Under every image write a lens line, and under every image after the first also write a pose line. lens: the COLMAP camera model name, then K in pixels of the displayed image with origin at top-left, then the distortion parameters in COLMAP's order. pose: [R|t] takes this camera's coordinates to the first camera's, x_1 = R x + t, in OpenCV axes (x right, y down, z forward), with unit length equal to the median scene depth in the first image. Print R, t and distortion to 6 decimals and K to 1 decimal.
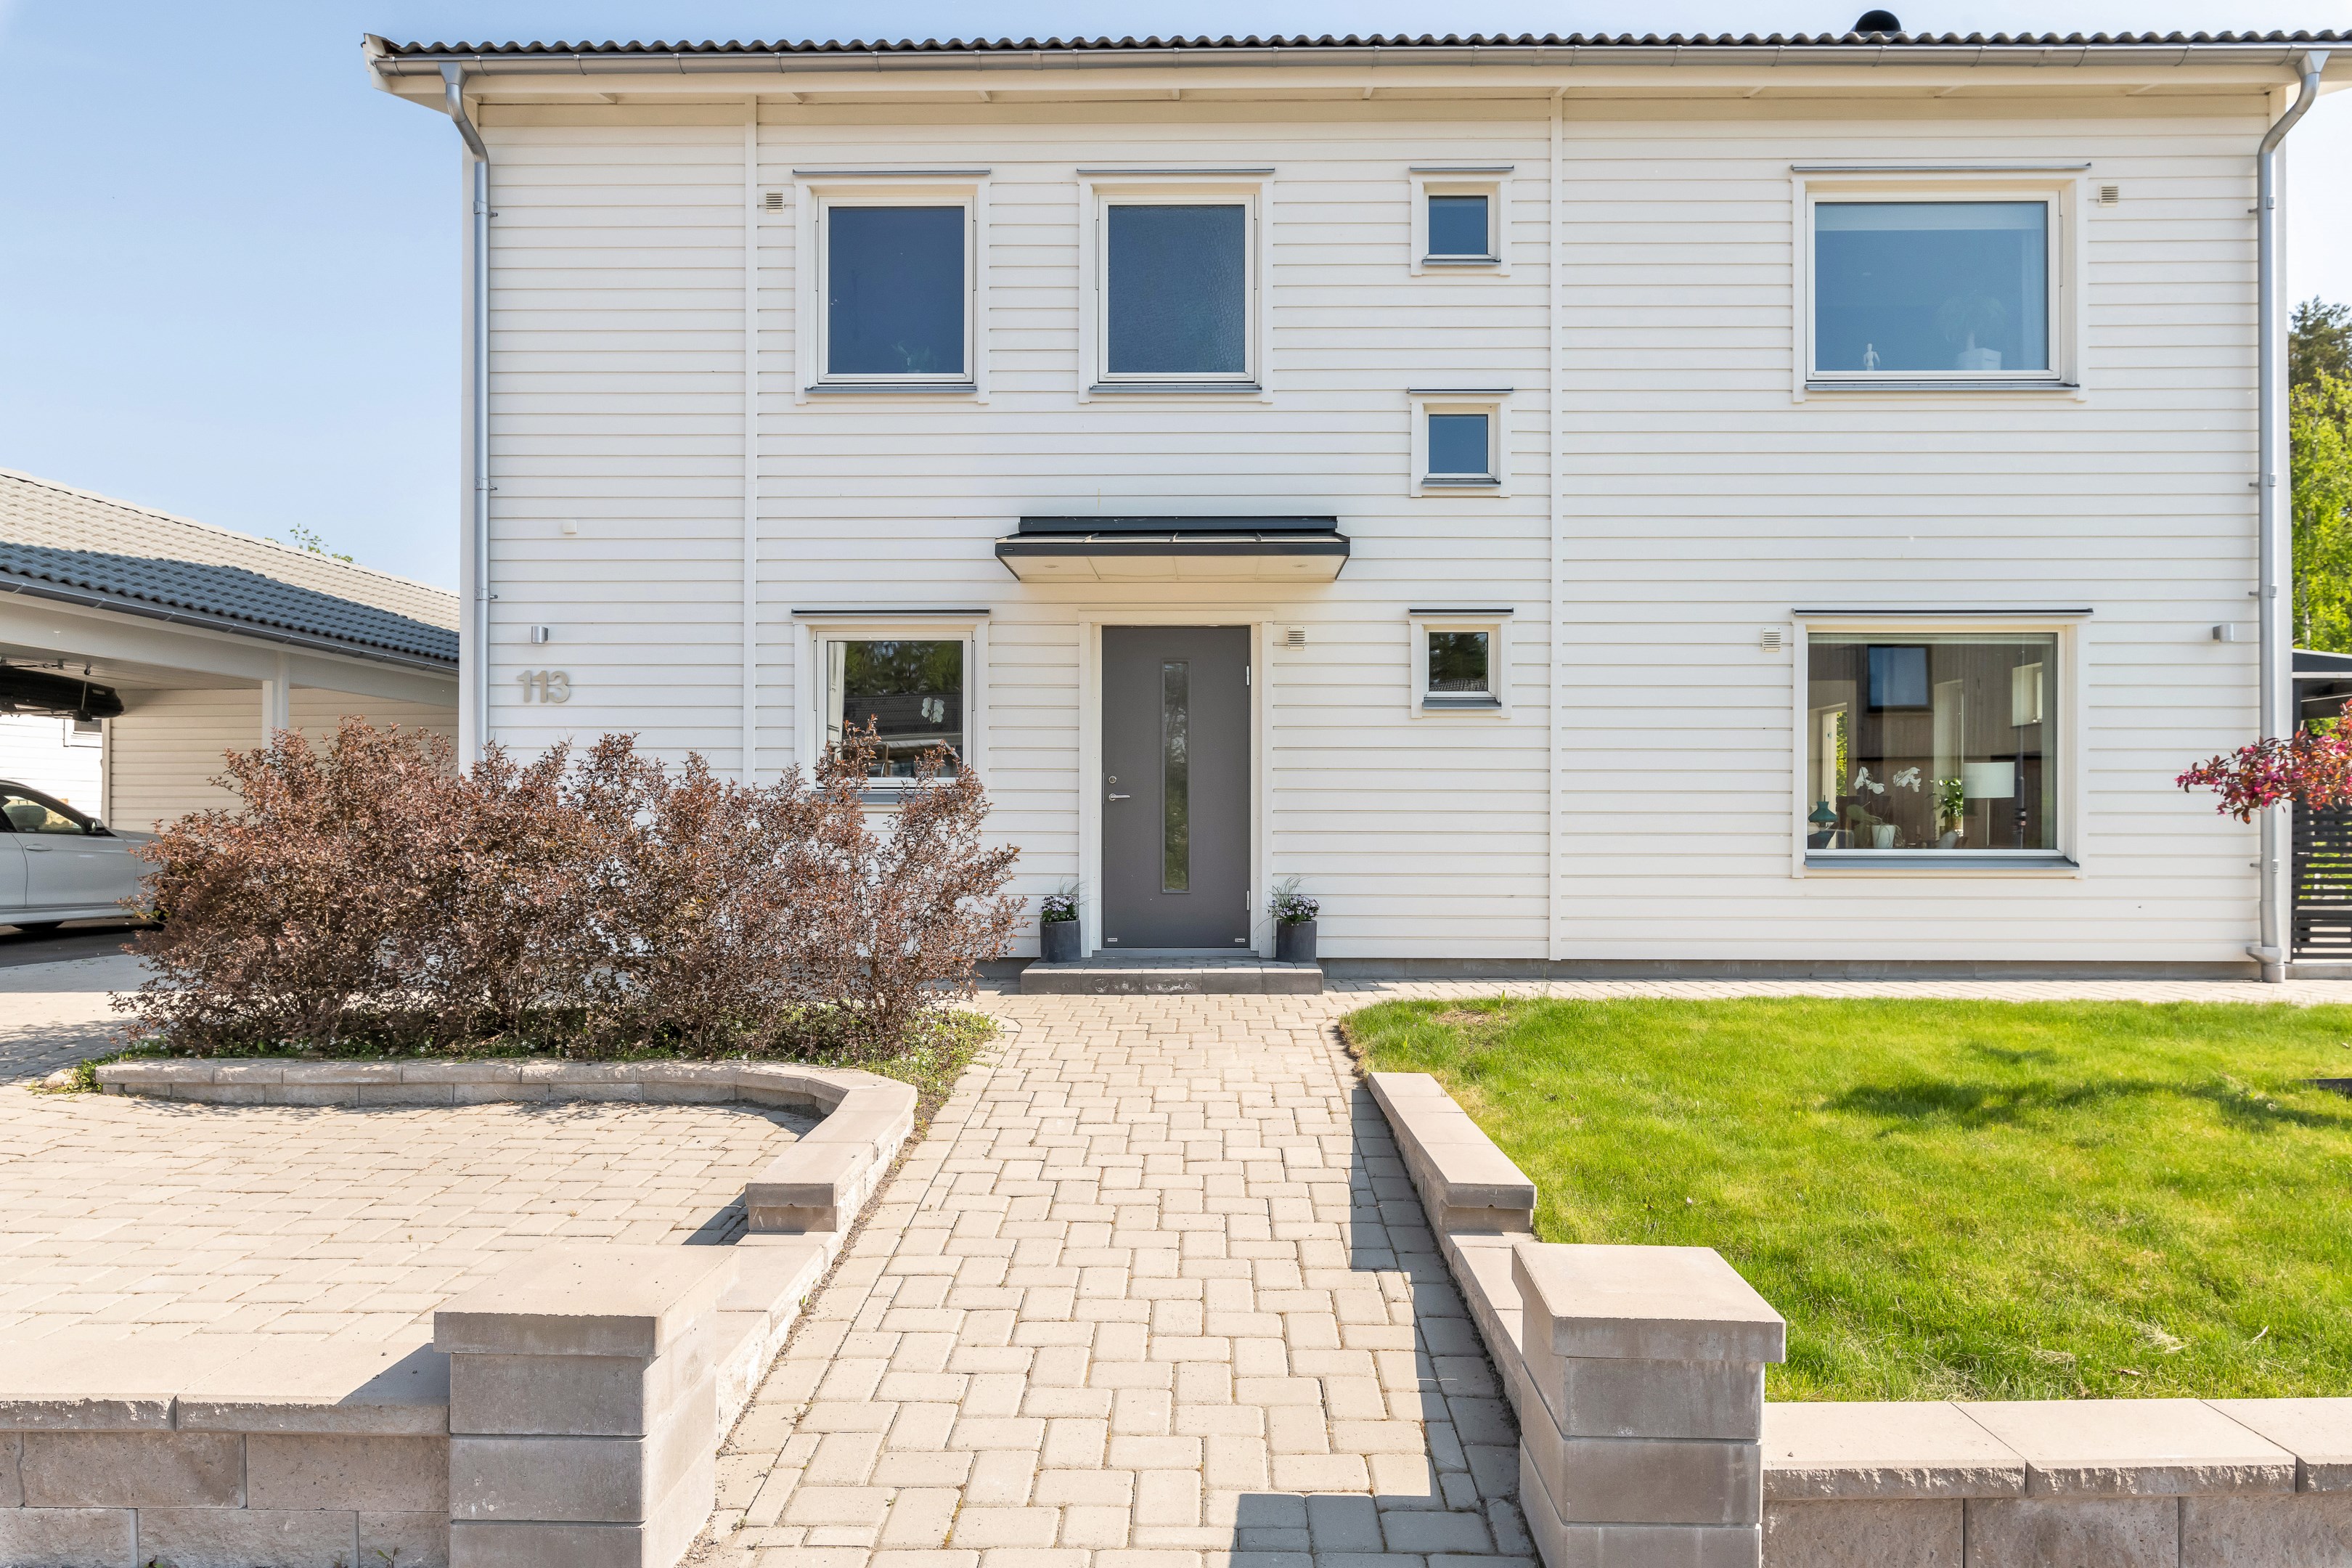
lens RADIAL K [[1352.6, 0, 1176.0], [0, 1352.6, 784.0], [0, 0, 1]] dist [0.002071, 0.001896]
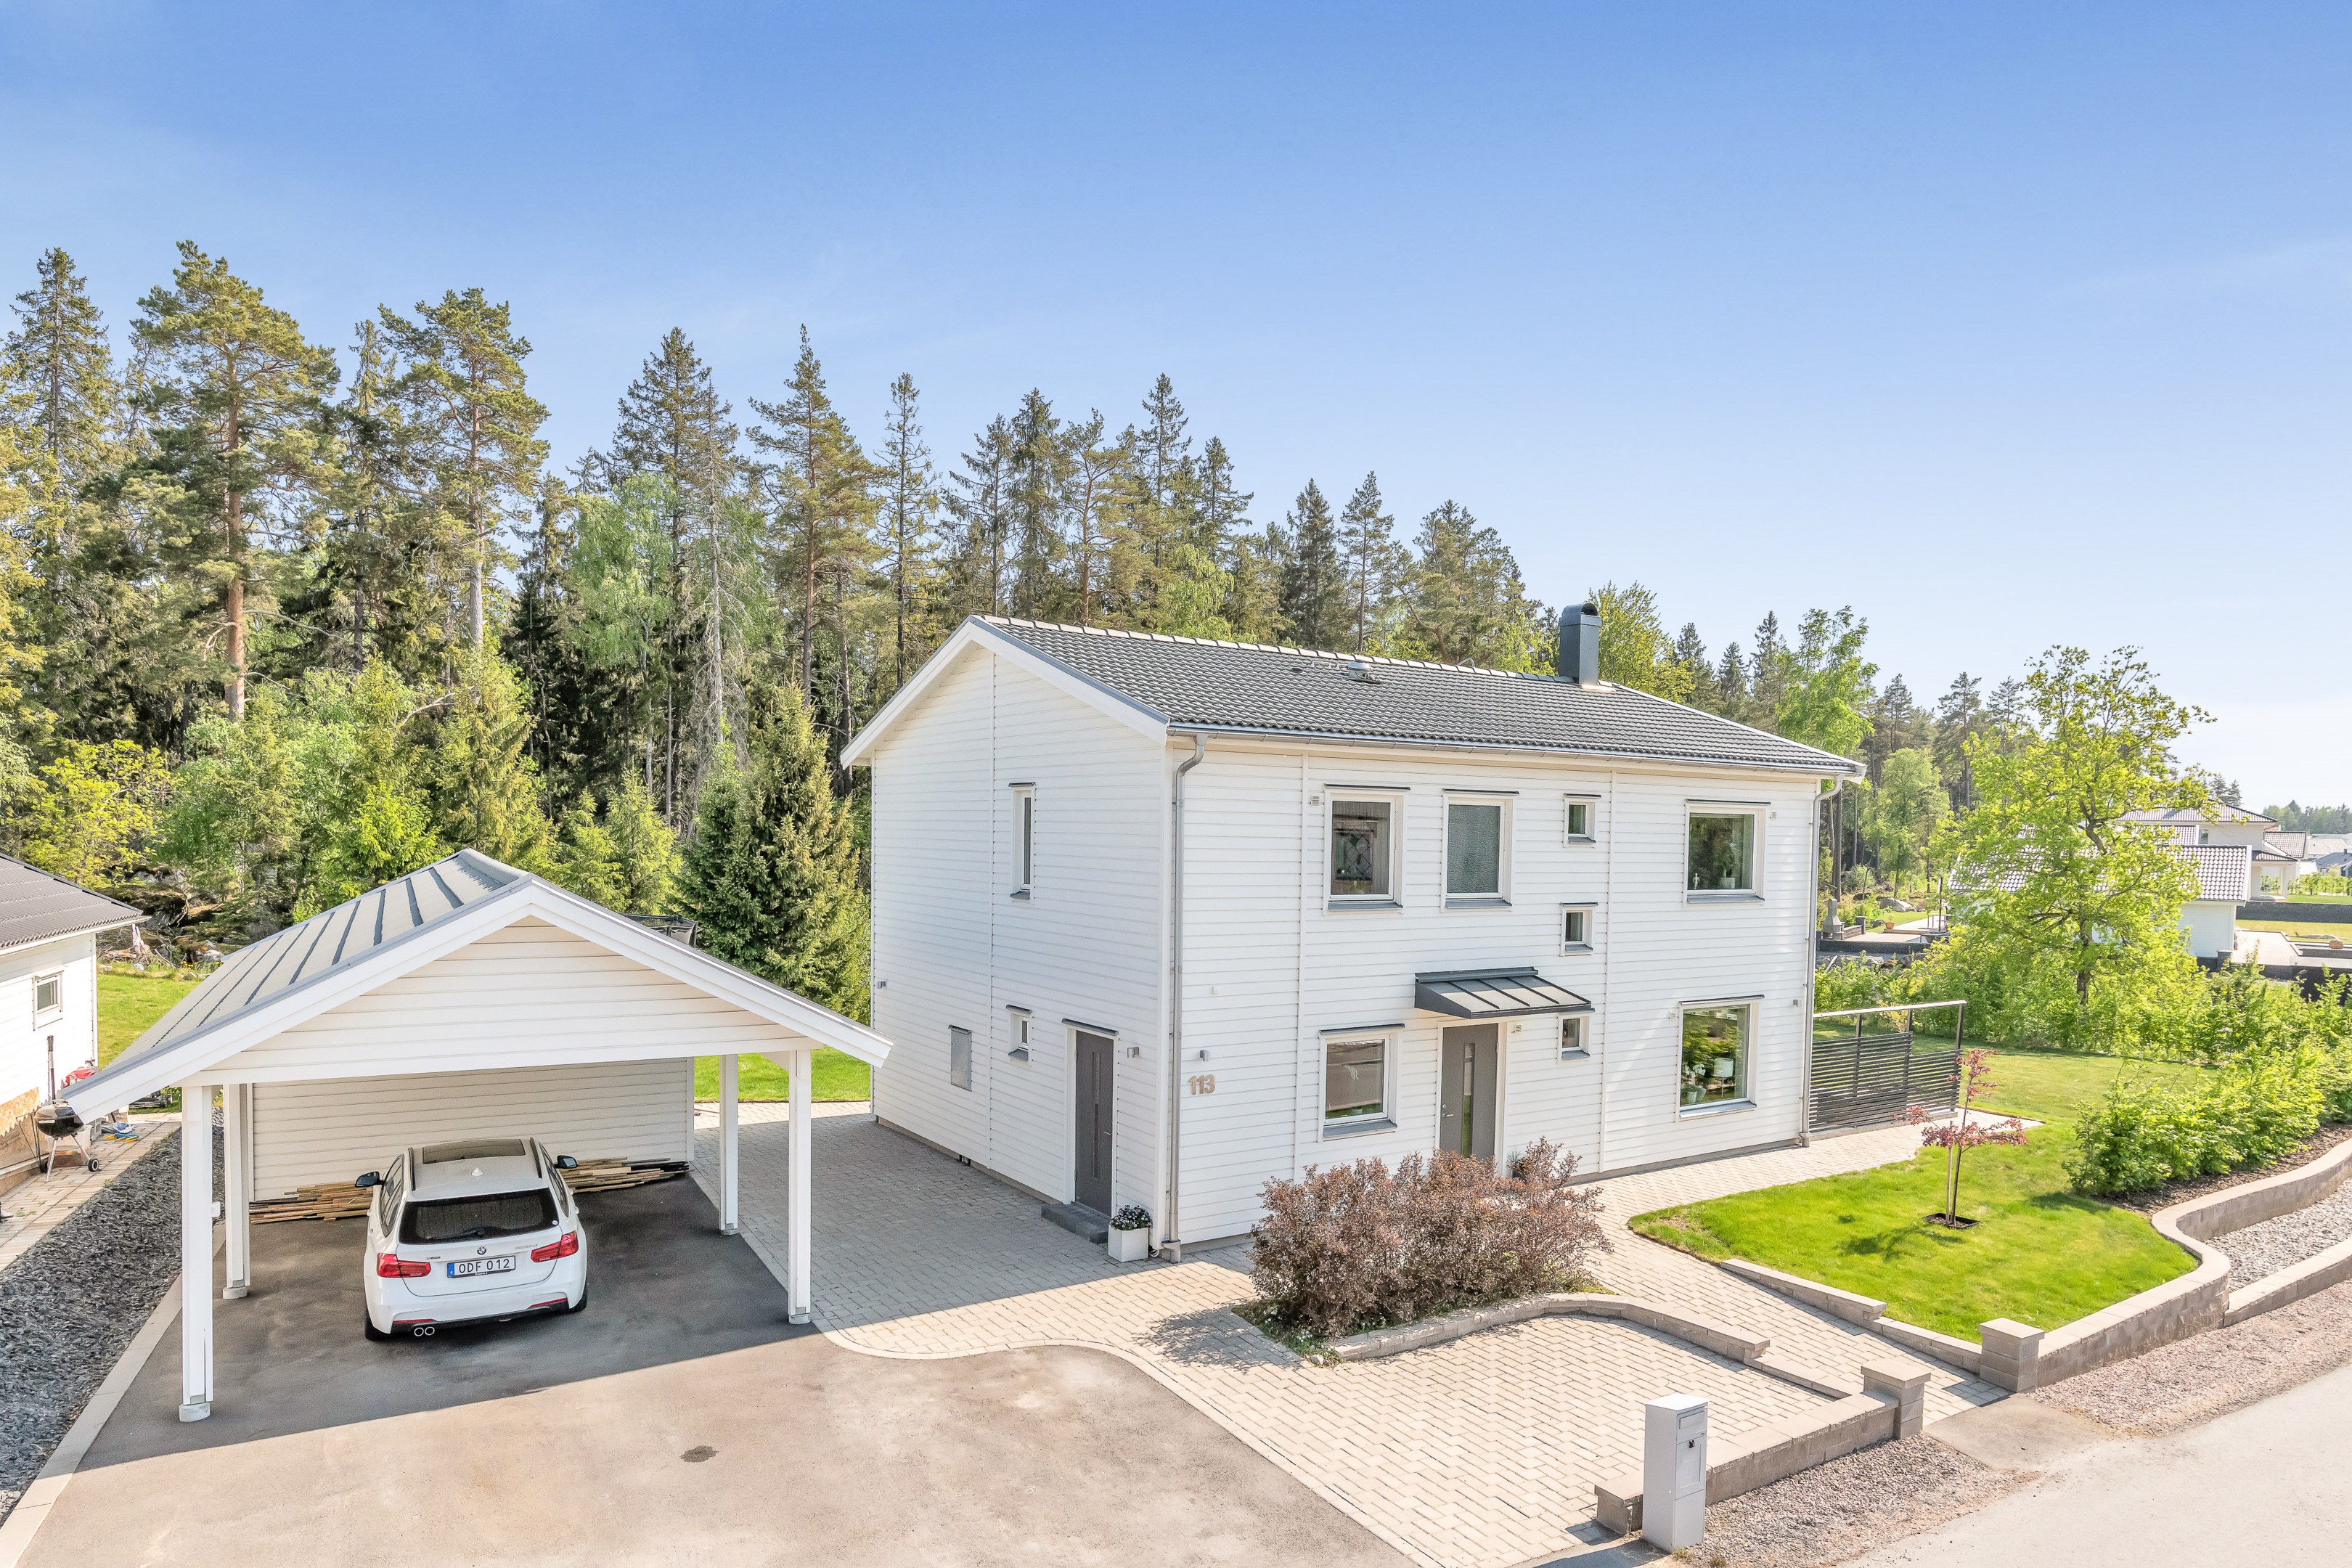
lens RADIAL K [[1334.5, 0, 1179.4], [0, 1334.5, 889.7], [0, 0, 1]] dist [-0.001302, 0.000228]
pose [[0.844226, -0.006711, 0.535946, -1.377724], [-0.020011, 0.998830, 0.044028, -0.387352], [-0.535614, -0.047894, 0.843103, -0.377169]]
